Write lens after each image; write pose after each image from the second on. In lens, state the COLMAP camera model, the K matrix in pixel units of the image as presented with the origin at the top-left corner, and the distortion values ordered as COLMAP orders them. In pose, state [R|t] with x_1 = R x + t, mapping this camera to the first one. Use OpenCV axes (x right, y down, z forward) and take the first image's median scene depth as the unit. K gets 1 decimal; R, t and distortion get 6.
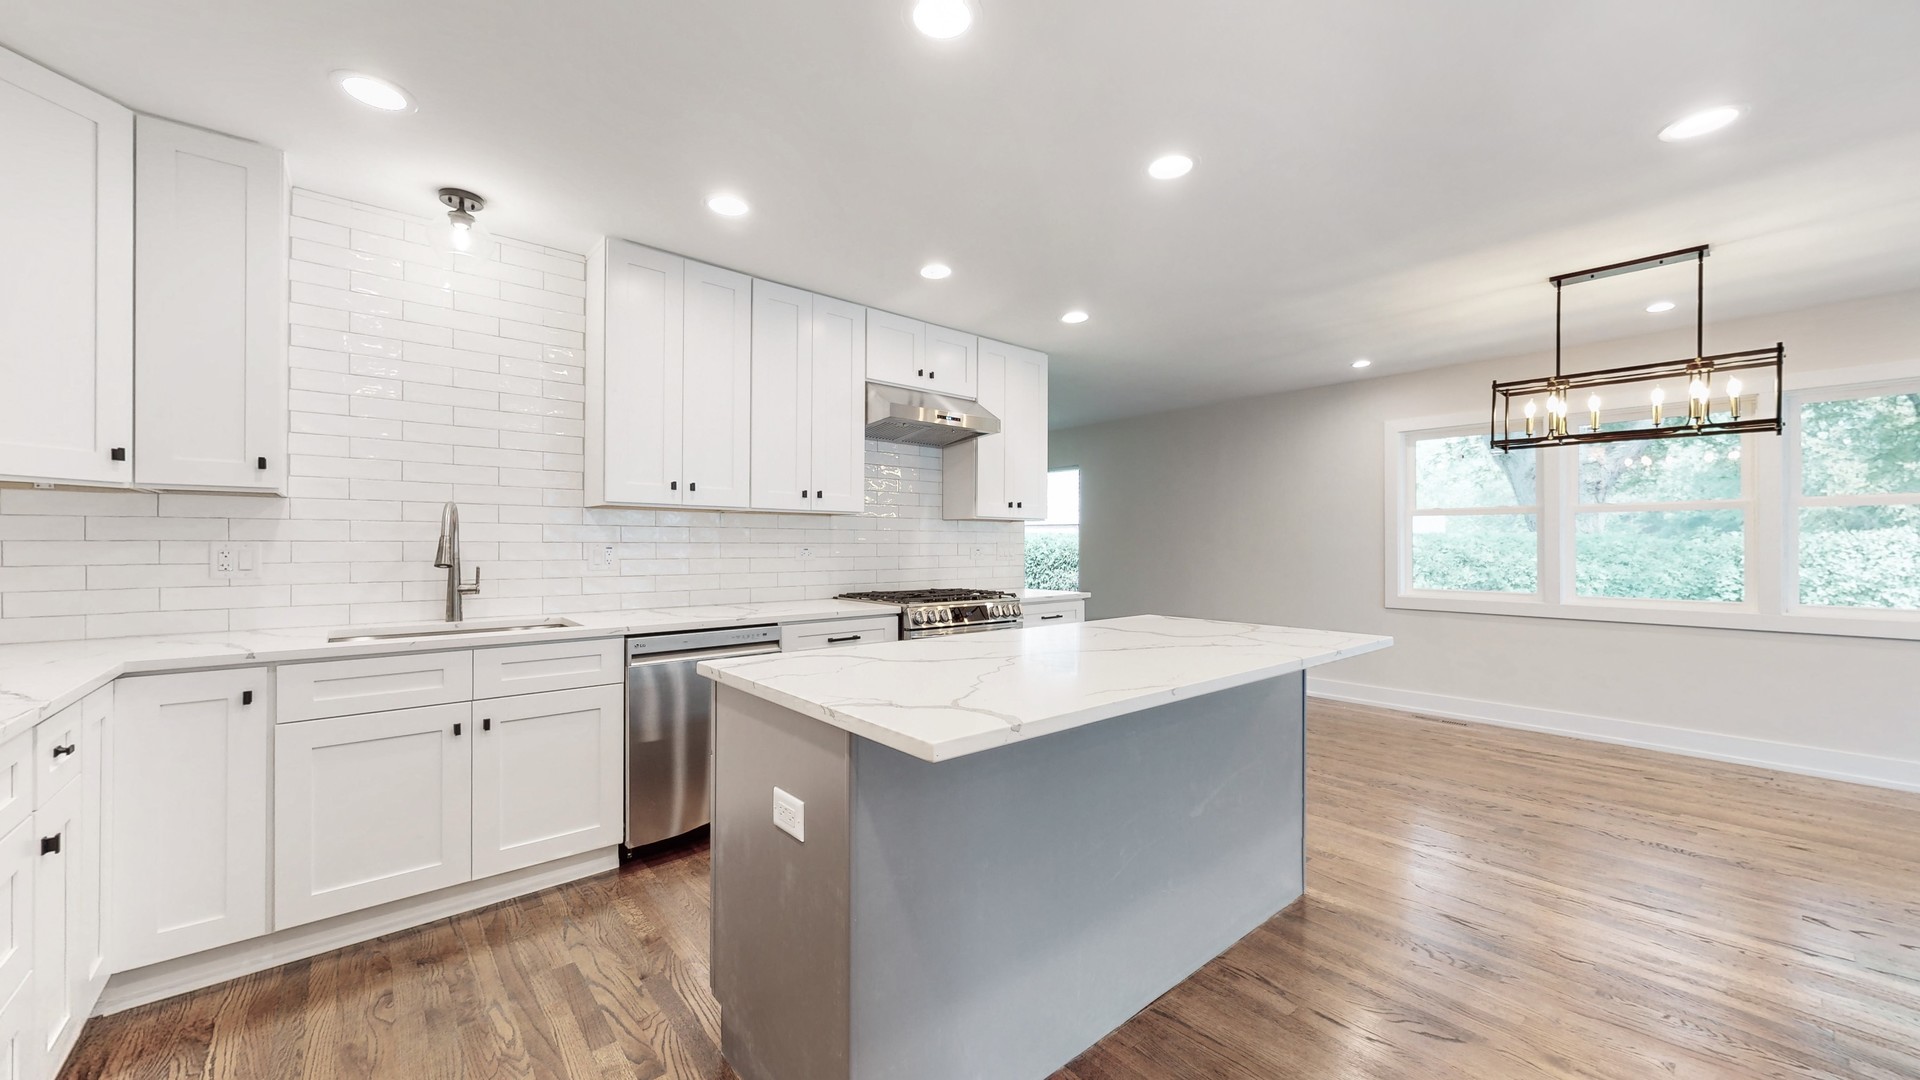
lens RADIAL K [[703.9, 0, 957.9], [0, 703.9, 543.2], [0, 0, 1]] dist [-0.000066, -0.000345]
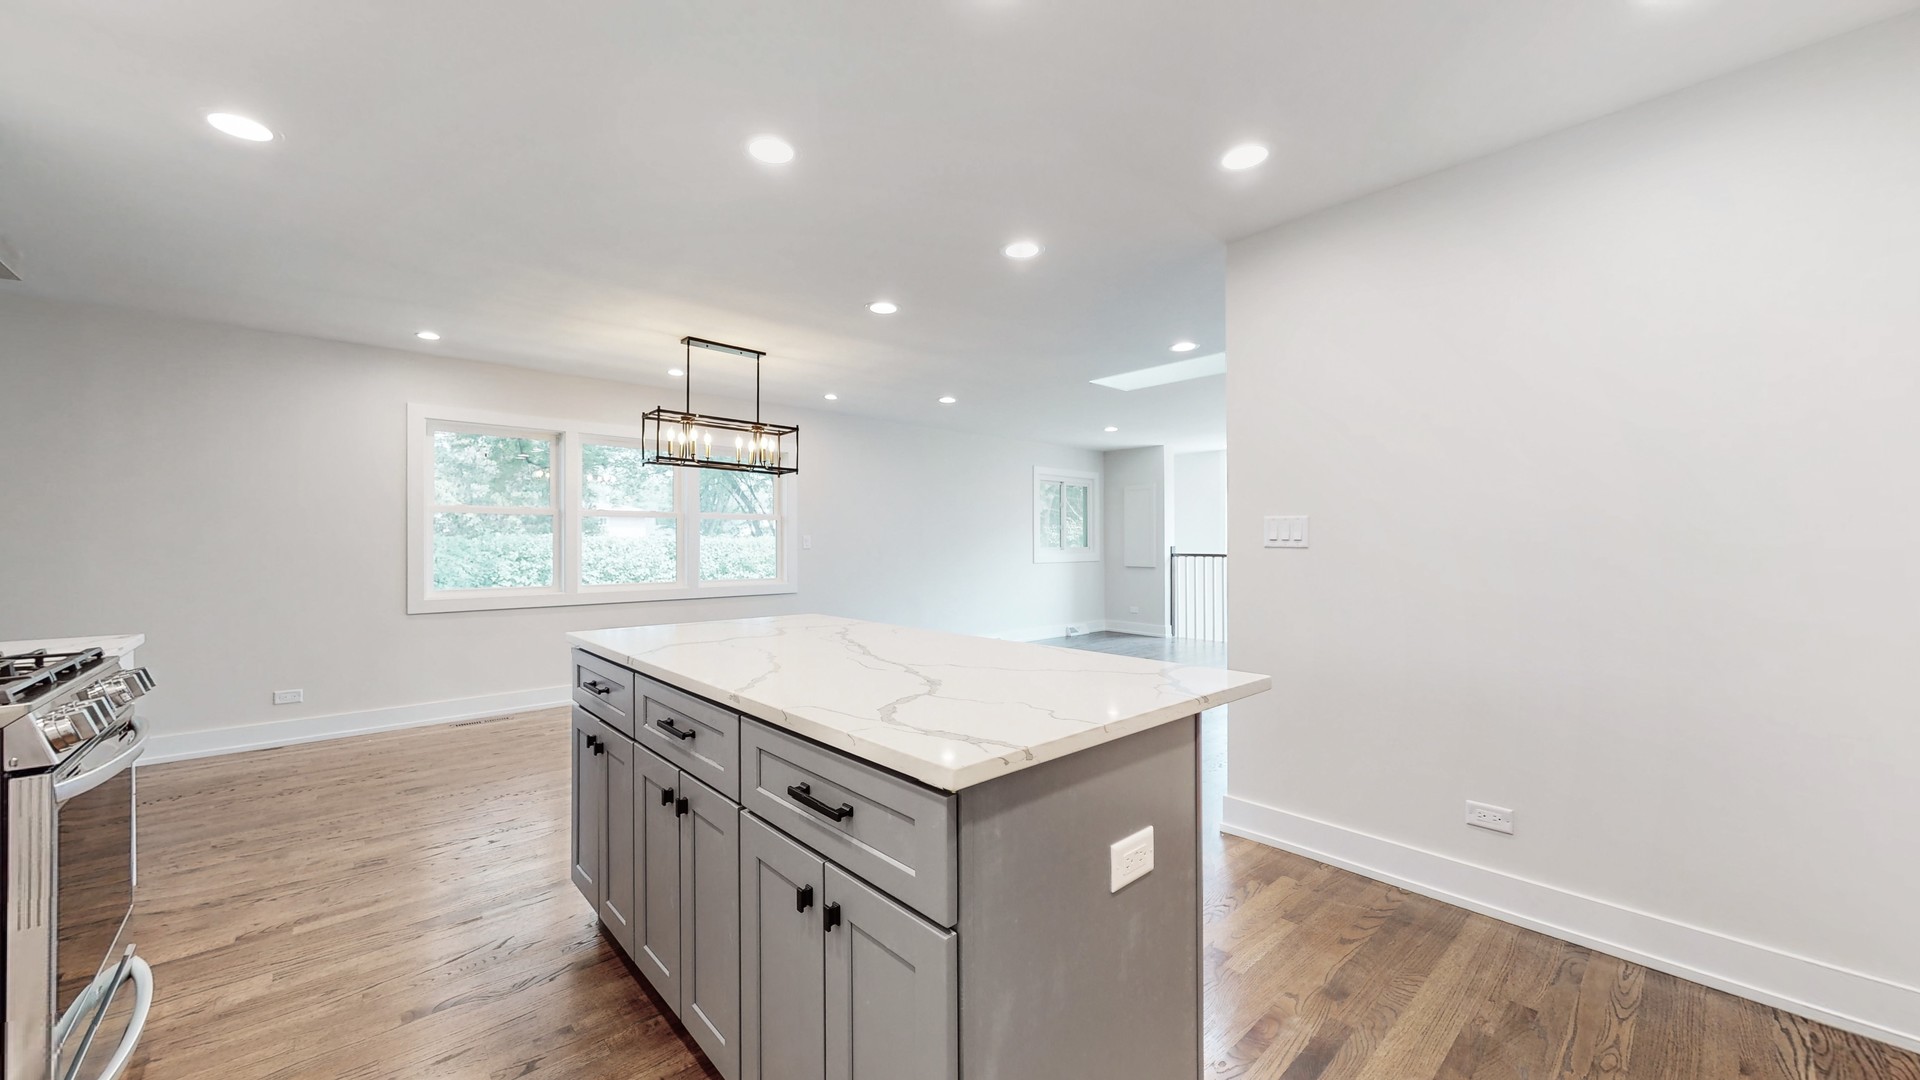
lens RADIAL K [[703.9, 0, 962.6], [0, 703.9, 543.3], [0, 0, 1]] dist [-0.000066, -0.000345]
pose [[-0.034845, -0.002012, 0.999391, -0.441522], [0.000698, 0.999998, 0.002038, 0.001519], [-0.999392, 0.000769, -0.034844, 0.506240]]
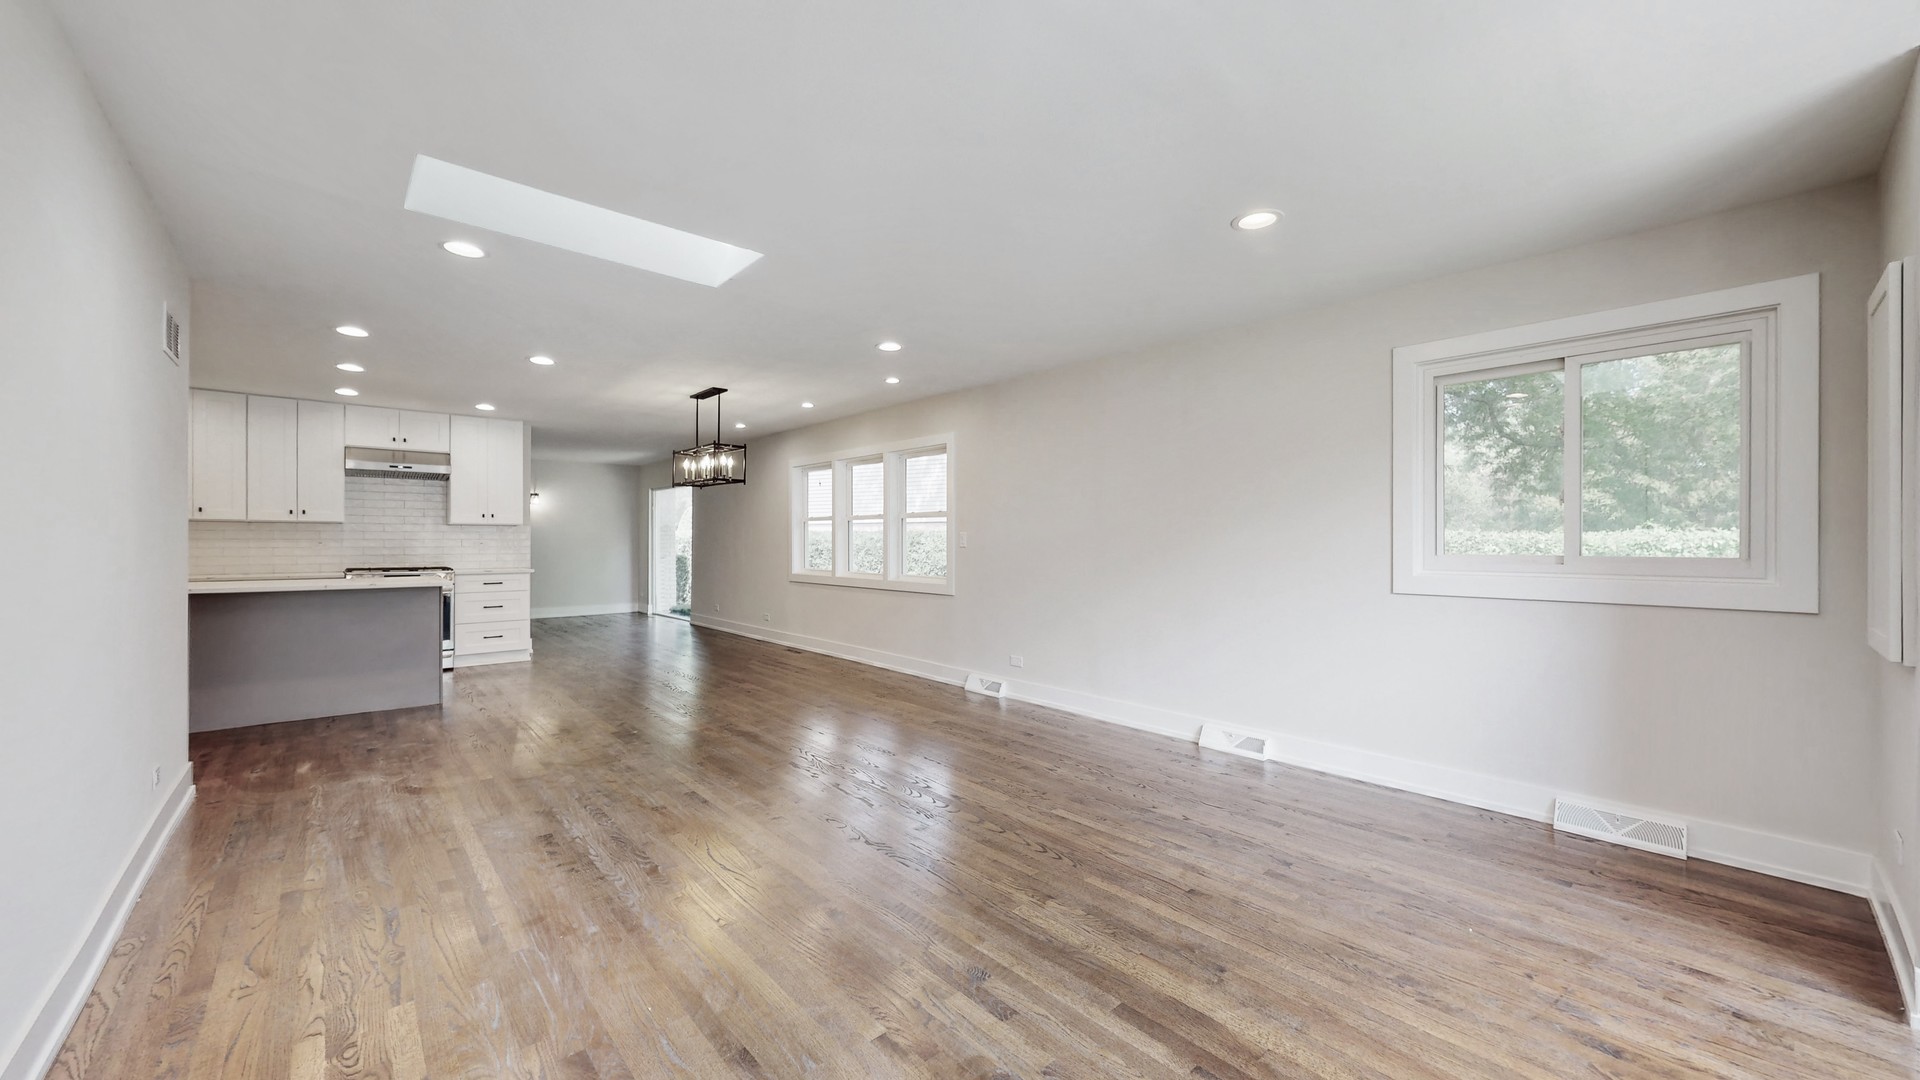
lens RADIAL K [[703.9, 0, 959.0], [0, 703.9, 545.8], [0, 0, 1]] dist [-0.000066, -0.000345]
pose [[0.999748, 0.000031, 0.022440, 1.429533], [-0.000186, 0.999976, 0.006931, 0.004207], [-0.022439, -0.006934, 0.999724, -0.827367]]
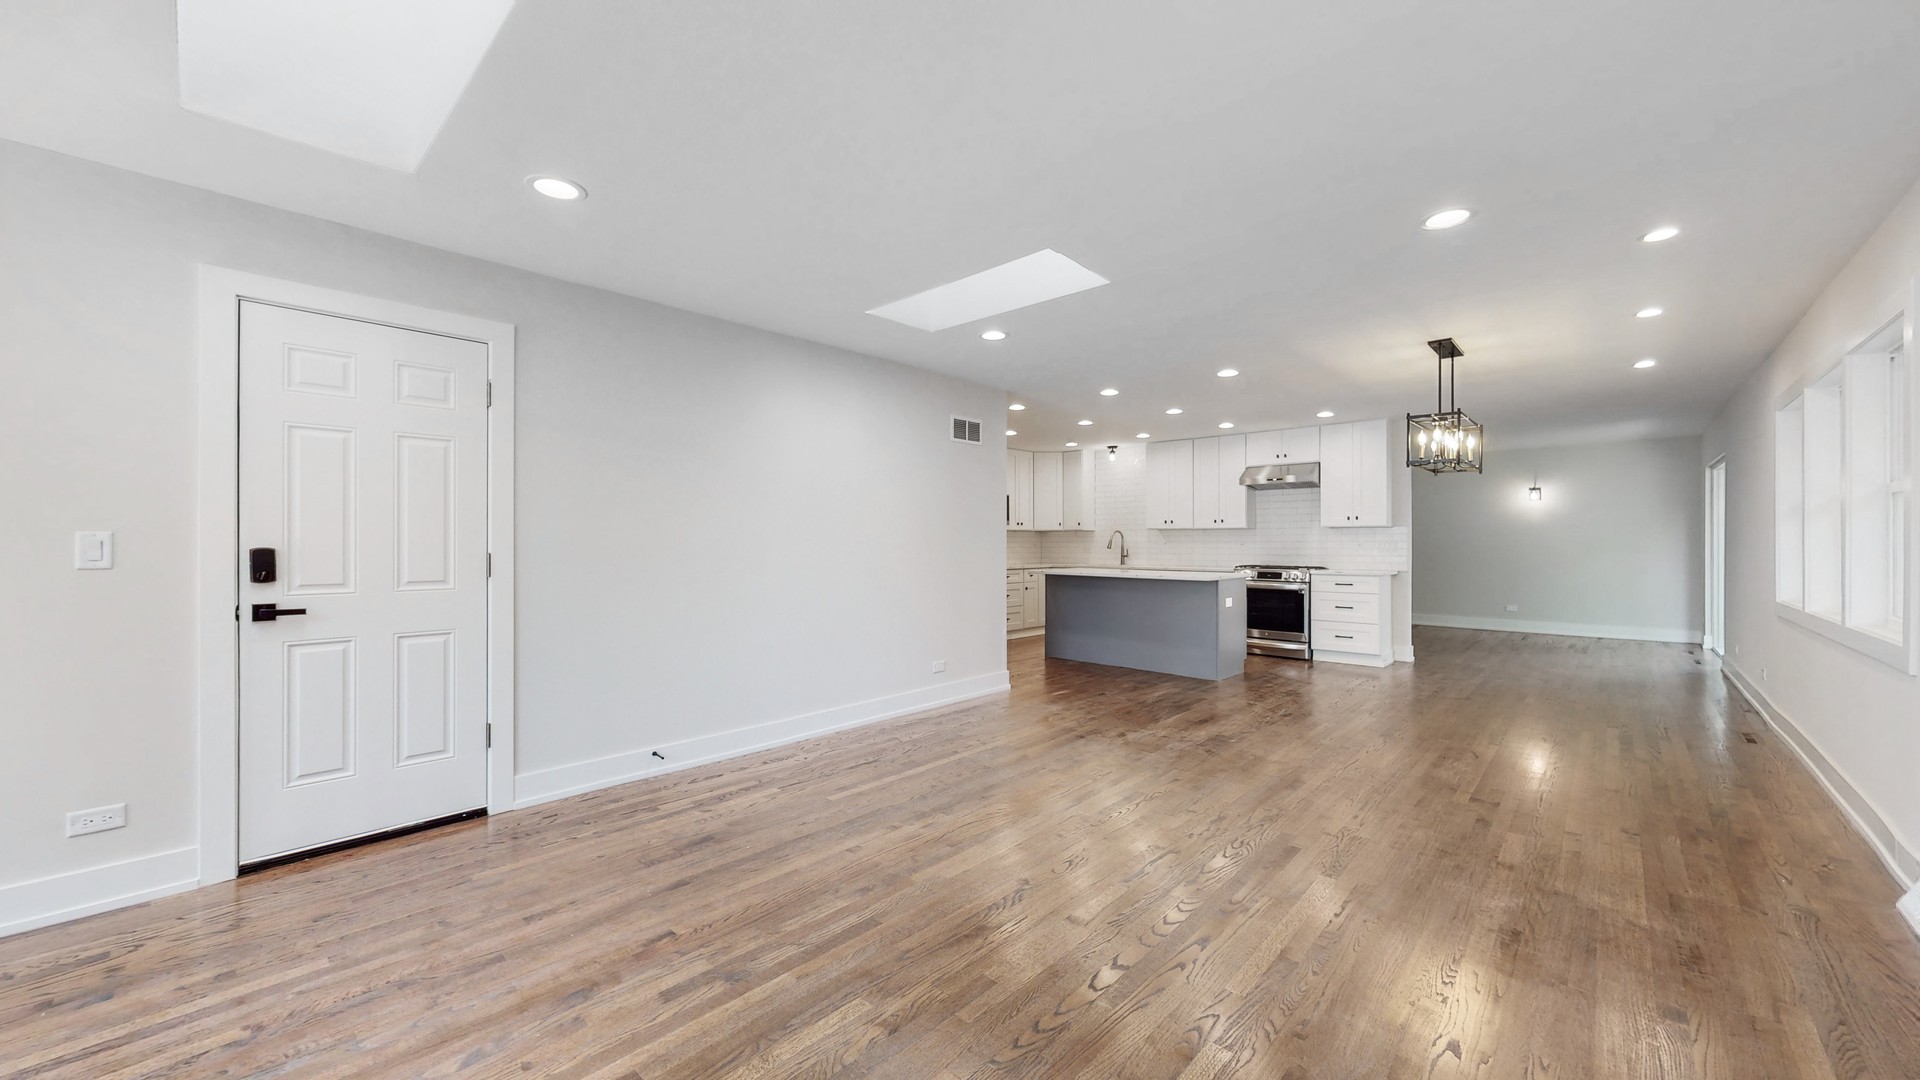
lens RADIAL K [[703.9, 0, 961.3], [0, 703.9, 539.8], [0, 0, 1]] dist [-0.000066, -0.000345]
pose [[0.112953, -0.006420, -0.993580, 2.050057], [0.000313, 0.999979, -0.006426, 0.008424], [0.993600, 0.000415, 0.112952, -0.135922]]
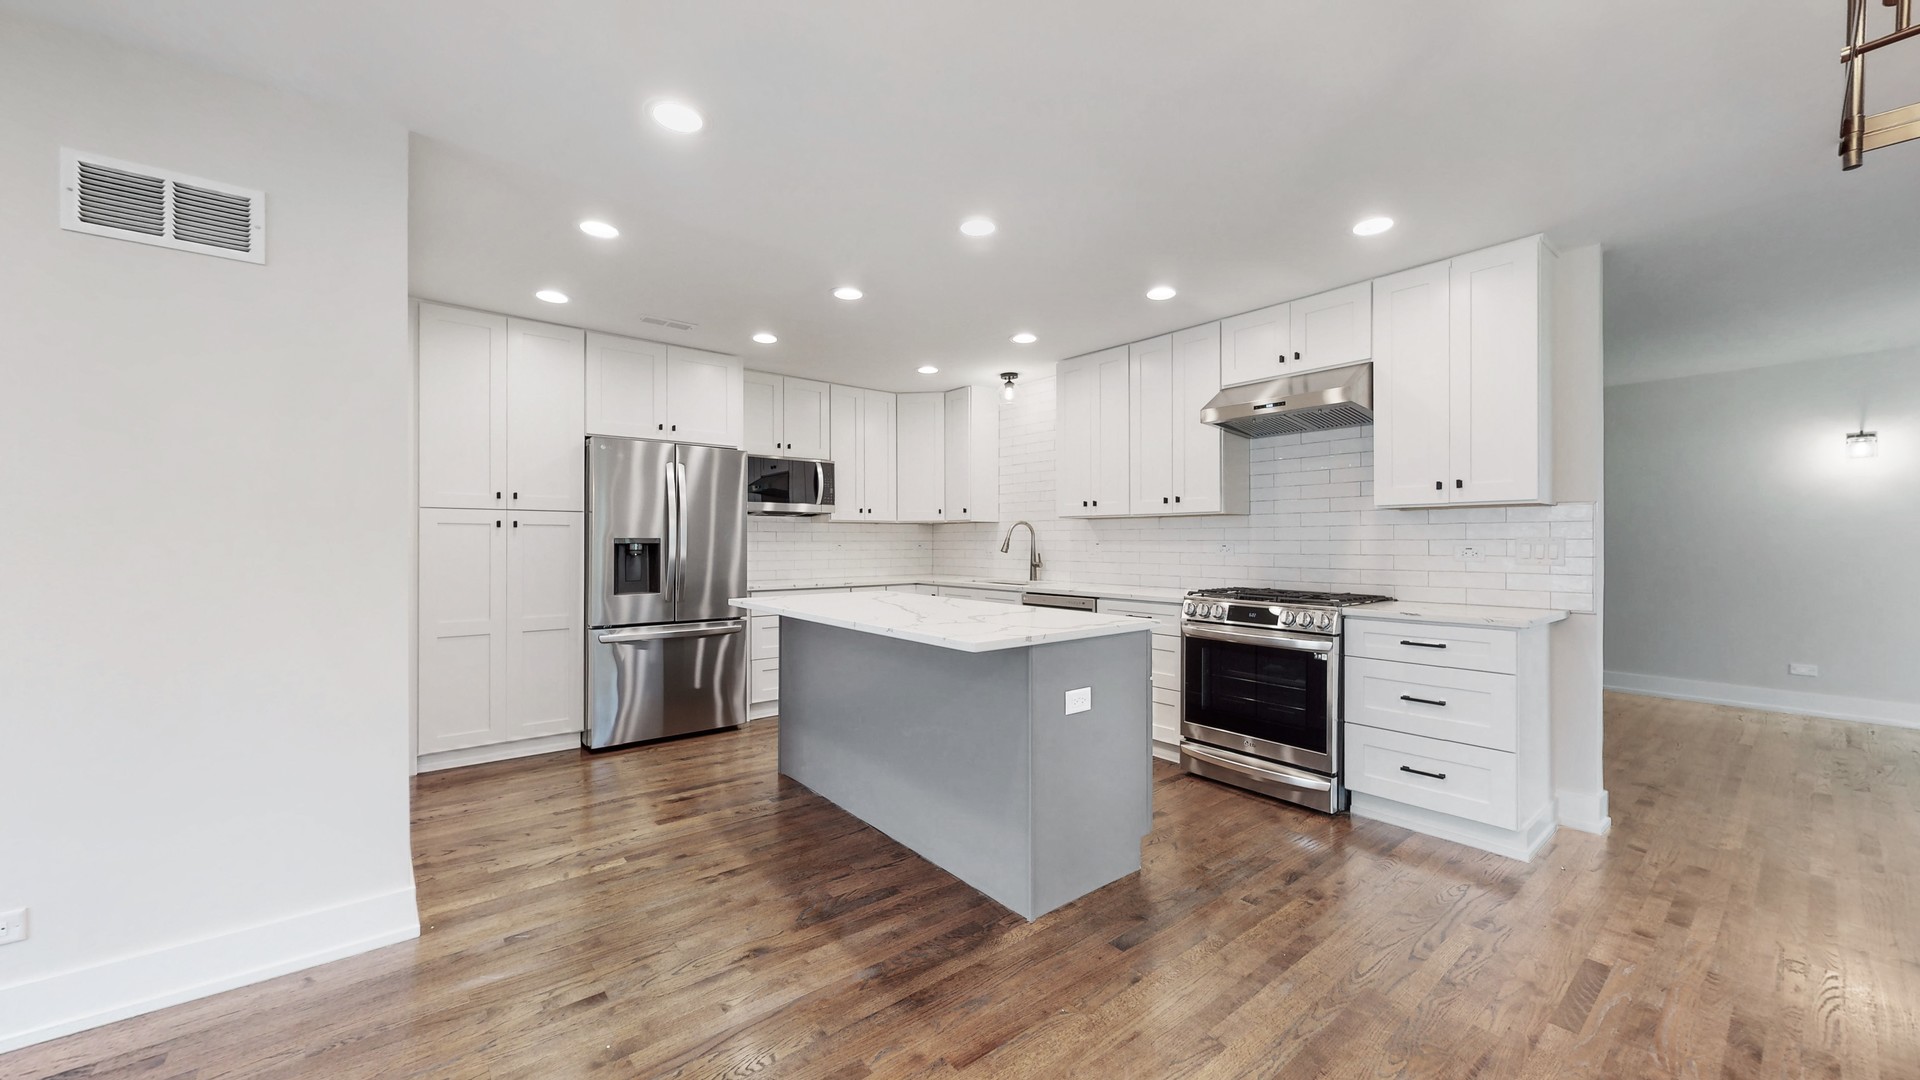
lens RADIAL K [[703.9, 0, 964.5], [0, 703.9, 541.0], [0, 0, 1]] dist [-0.000066, -0.000345]
pose [[-0.023003, -0.003329, -0.999730, 1.002393], [0.000023, 0.999994, -0.003331, 0.004948], [0.999735, -0.000100, -0.023003, 0.666403]]
